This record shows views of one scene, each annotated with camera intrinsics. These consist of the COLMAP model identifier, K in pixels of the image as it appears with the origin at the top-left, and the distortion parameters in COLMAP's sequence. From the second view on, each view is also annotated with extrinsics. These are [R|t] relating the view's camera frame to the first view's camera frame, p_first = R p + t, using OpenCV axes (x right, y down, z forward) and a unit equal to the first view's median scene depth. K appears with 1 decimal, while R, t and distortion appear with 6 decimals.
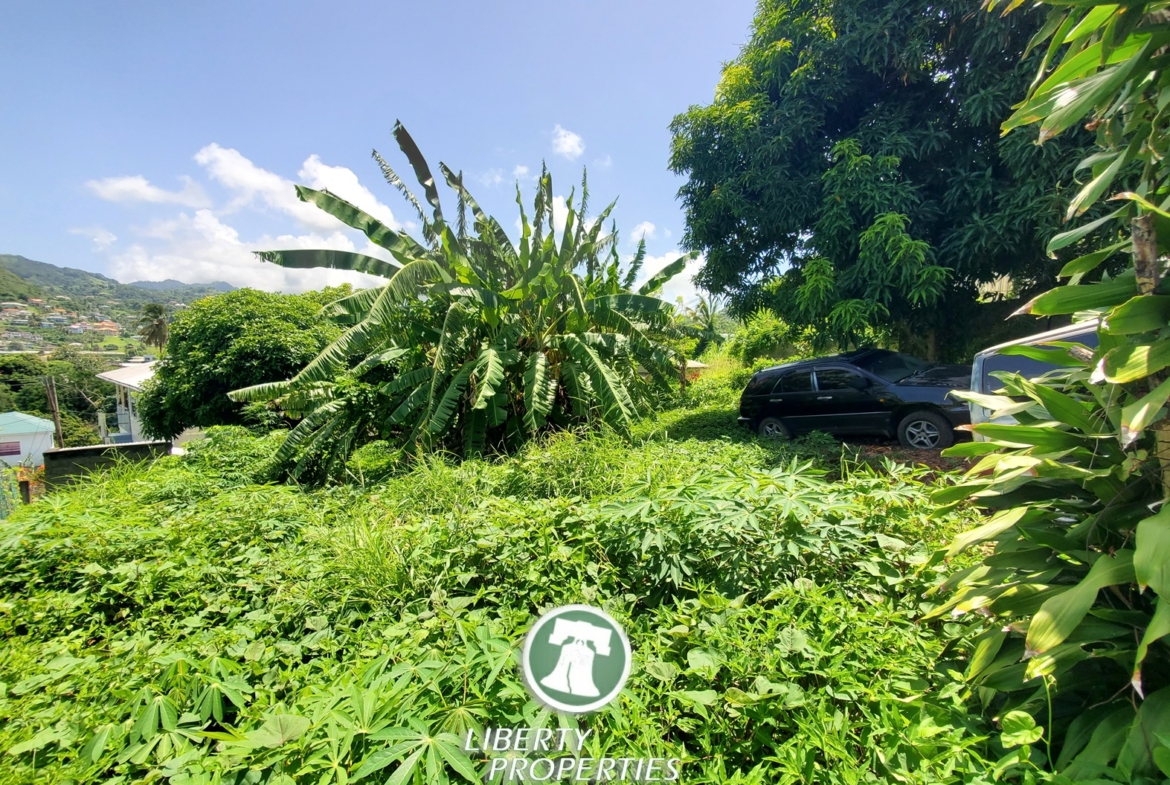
lens RADIAL K [[468.8, 0, 590.3], [0, 468.8, 403.8], [0, 0, 1]] dist [0.000981, -0.002193]
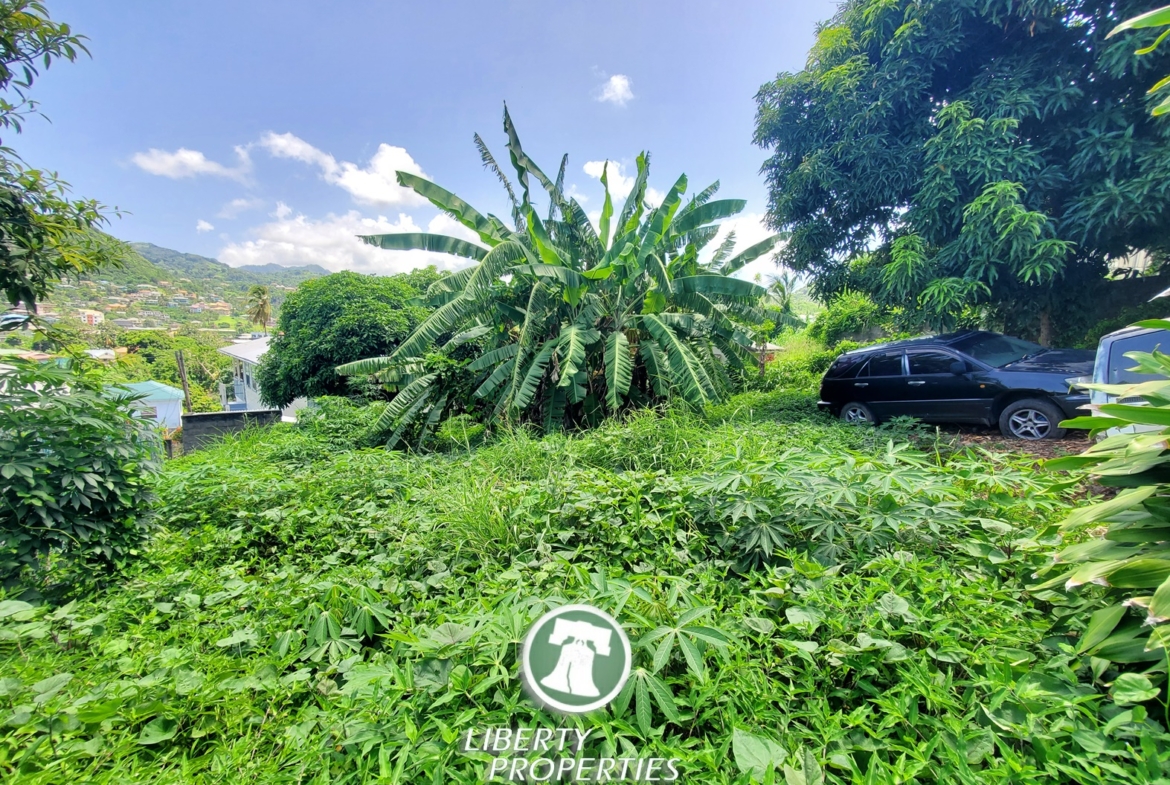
lens RADIAL K [[468.8, 0, 596.6], [0, 468.8, 404.4], [0, 0, 1]] dist [0.000981, -0.002193]
pose [[0.991775, 0.028029, -0.124884, -0.022865], [-0.022904, 0.998843, 0.042290, 0.006170], [0.125925, -0.039082, 0.991270, -0.021983]]
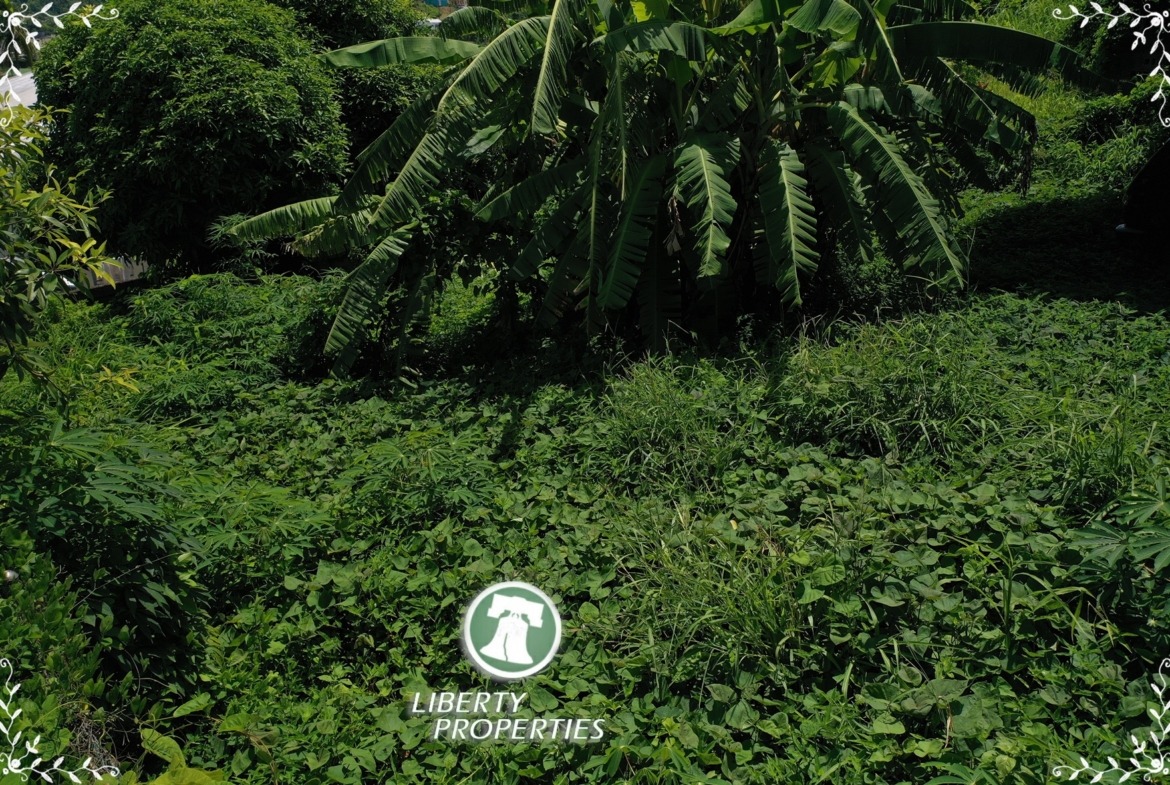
lens RADIAL K [[930.4, 0, 585.2], [0, 930.4, 395.8], [0, 0, 1]] dist [-0.001114, -0.007341]
pose [[0.994141, 0.001320, -0.108087, -0.218464], [0.030116, 0.956949, 0.288688, -0.148464], [0.103815, -0.290252, 0.951302, -0.110525]]
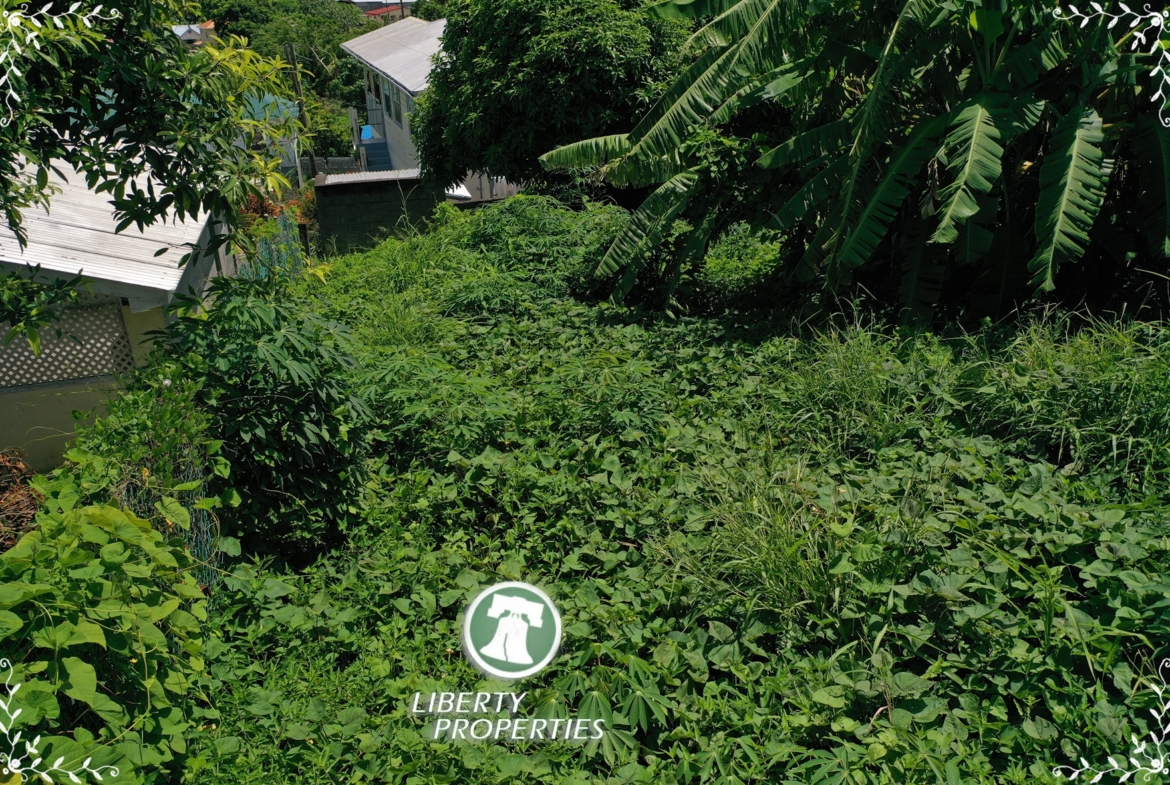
lens RADIAL K [[930.4, 0, 585.5], [0, 930.4, 394.1], [0, 0, 1]] dist [-0.001114, -0.007341]
pose [[0.850900, 0.184701, -0.491787, -0.024317], [-0.009860, 0.941604, 0.336577, -0.150653], [0.525235, -0.281545, 0.803032, -0.096421]]
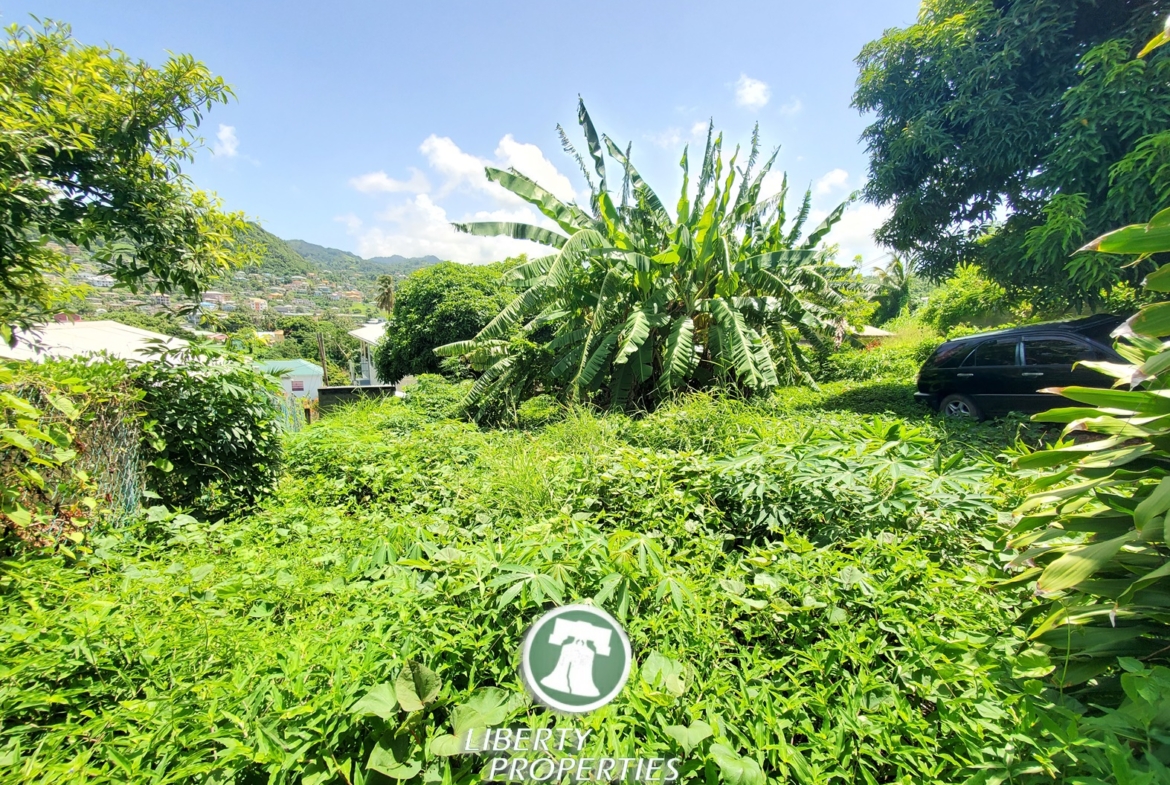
lens RADIAL K [[468.8, 0, 594.8], [0, 468.8, 403.6], [0, 0, 1]] dist [0.000981, -0.002193]
pose [[0.945528, 0.066396, -0.318697, 0.039437], [-0.043222, 0.995917, 0.079252, 0.008117], [0.322658, -0.061160, 0.944538, -0.044230]]
